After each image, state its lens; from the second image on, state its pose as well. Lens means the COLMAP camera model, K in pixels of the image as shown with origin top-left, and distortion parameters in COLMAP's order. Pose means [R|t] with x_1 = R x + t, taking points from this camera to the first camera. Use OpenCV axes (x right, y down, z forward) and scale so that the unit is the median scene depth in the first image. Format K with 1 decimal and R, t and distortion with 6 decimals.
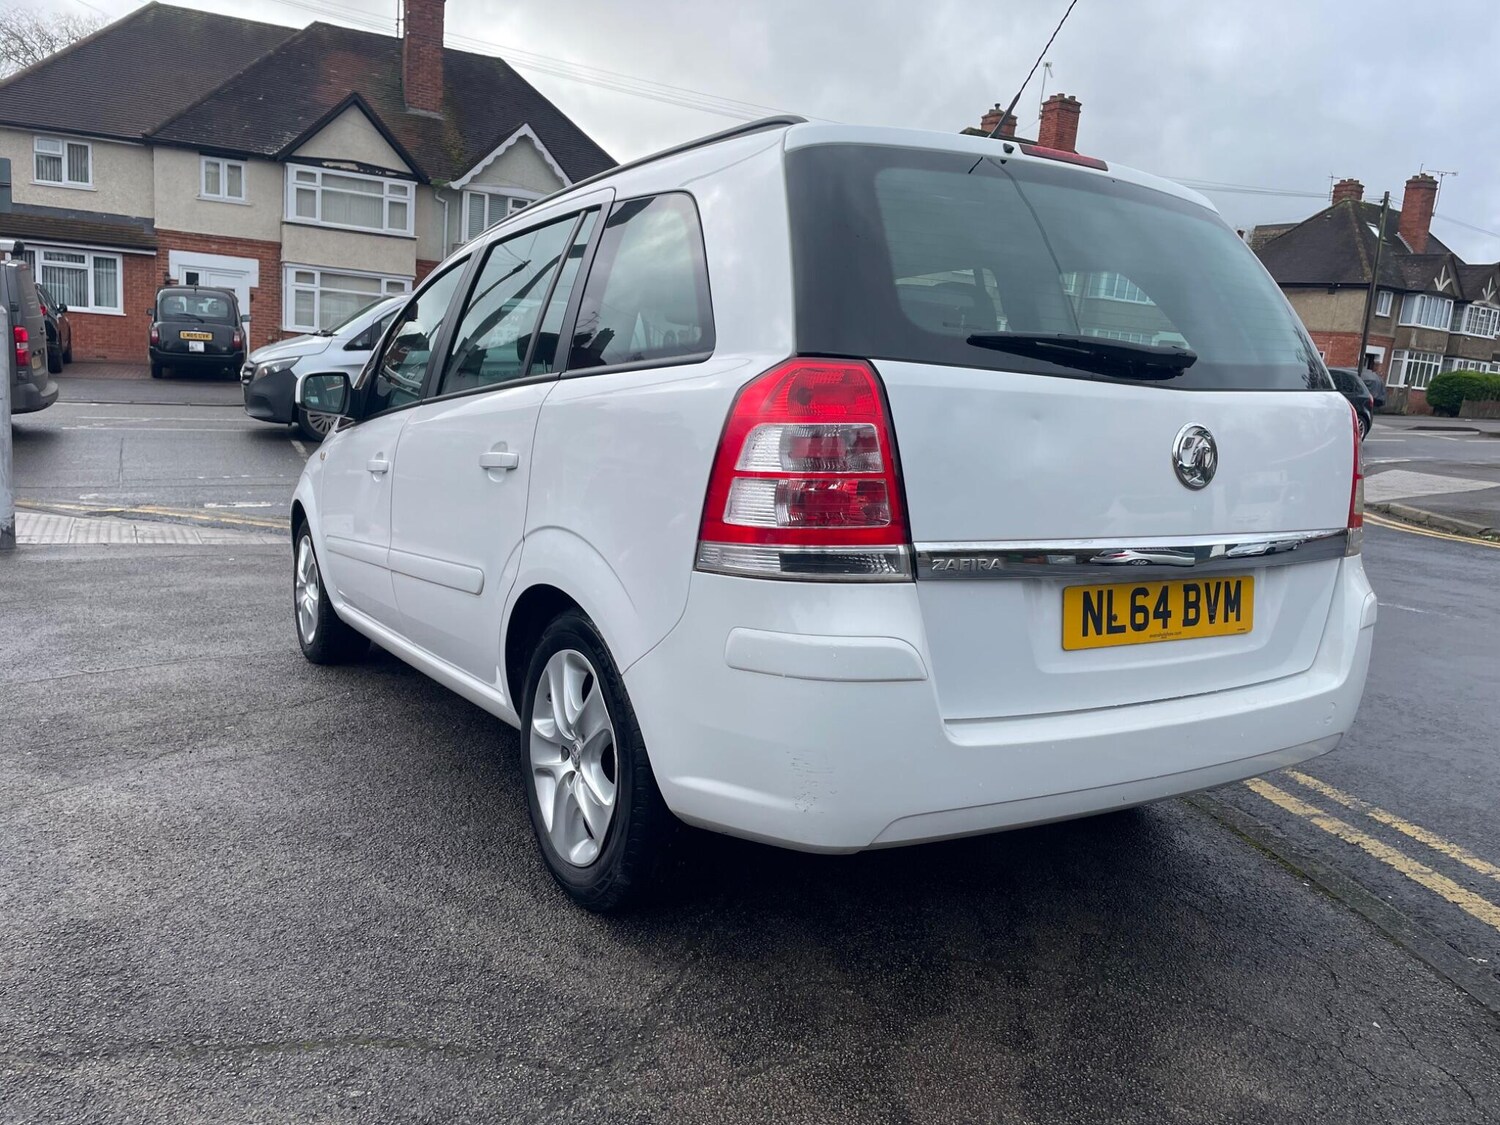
lens RADIAL K [[1126.6, 0, 747.9], [0, 1126.6, 554.5], [0, 0, 1]] dist [0.083672, -0.099873]
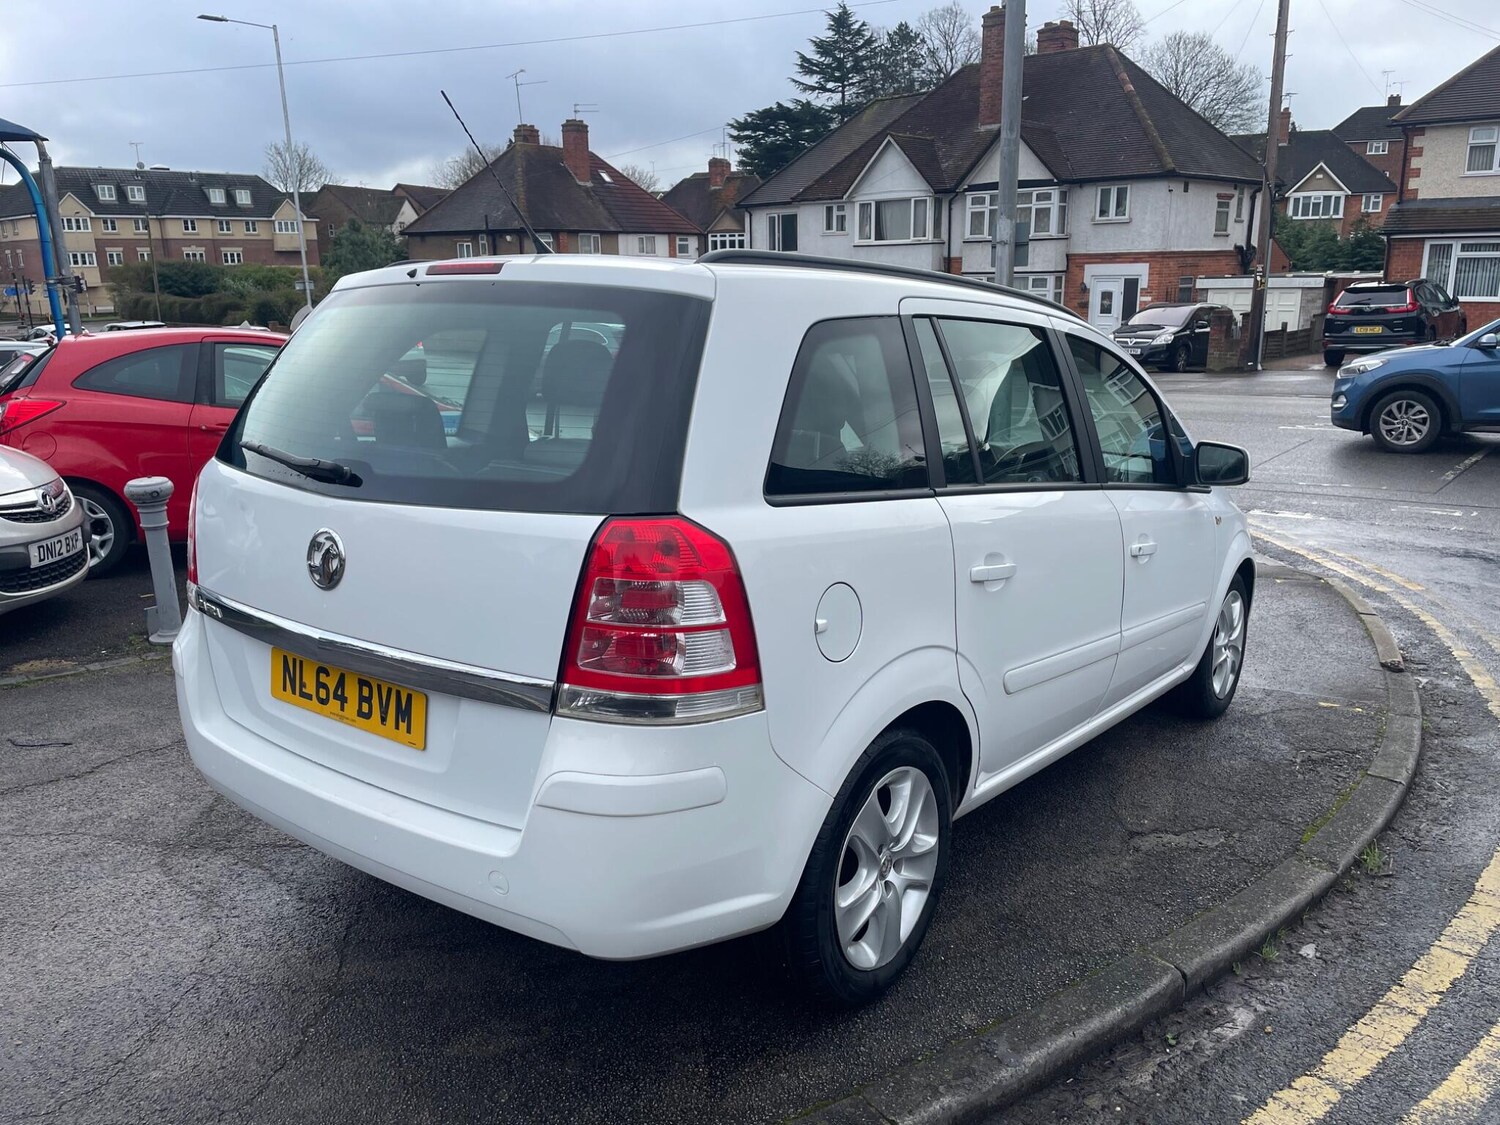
lens RADIAL K [[1126.6, 0, 759.4], [0, 1126.6, 563.7], [0, 0, 1]] dist [0.083672, -0.099873]
pose [[0.366468, 0.143407, -0.919312, 1.029333], [-0.121872, 0.986936, 0.105374, -0.164564], [0.922414, 0.073422, 0.379158, 0.646114]]
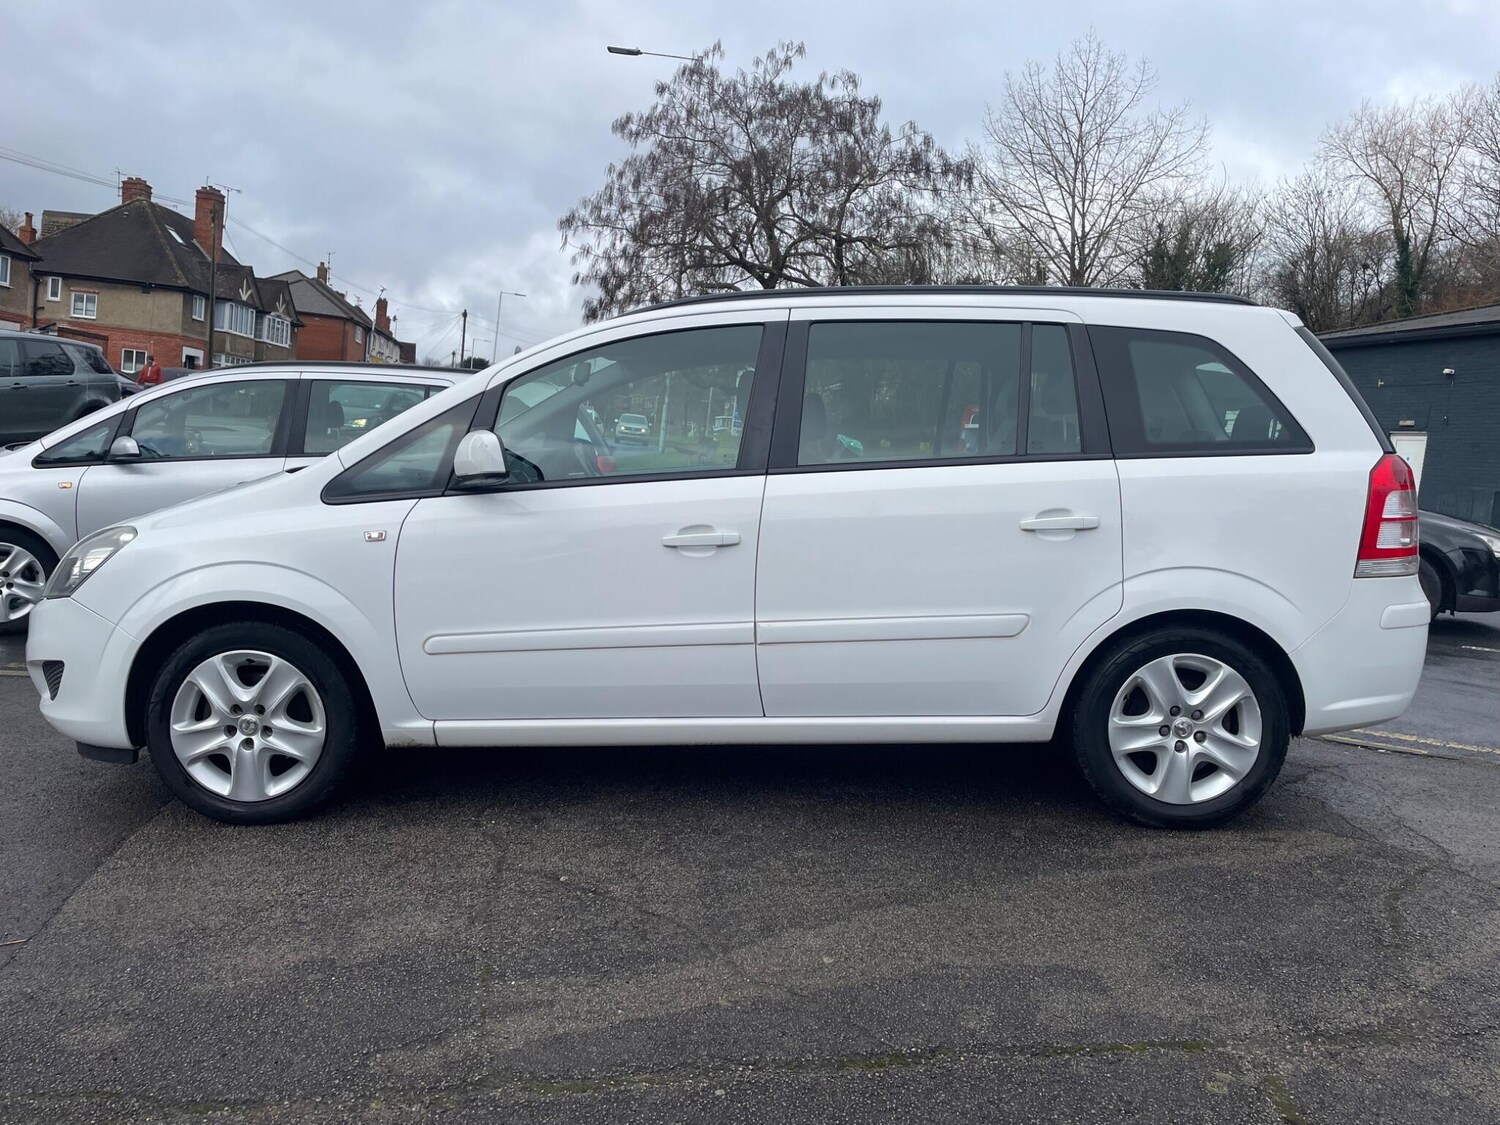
lens RADIAL K [[1126.6, 0, 761.2], [0, 1126.6, 557.5], [0, 0, 1]] dist [0.083672, -0.099873]
pose [[0.519247, -0.102446, 0.848462, -1.211243], [0.096601, 0.993462, 0.060835, -0.128447], [-0.849147, 0.050374, 0.525749, 0.531938]]
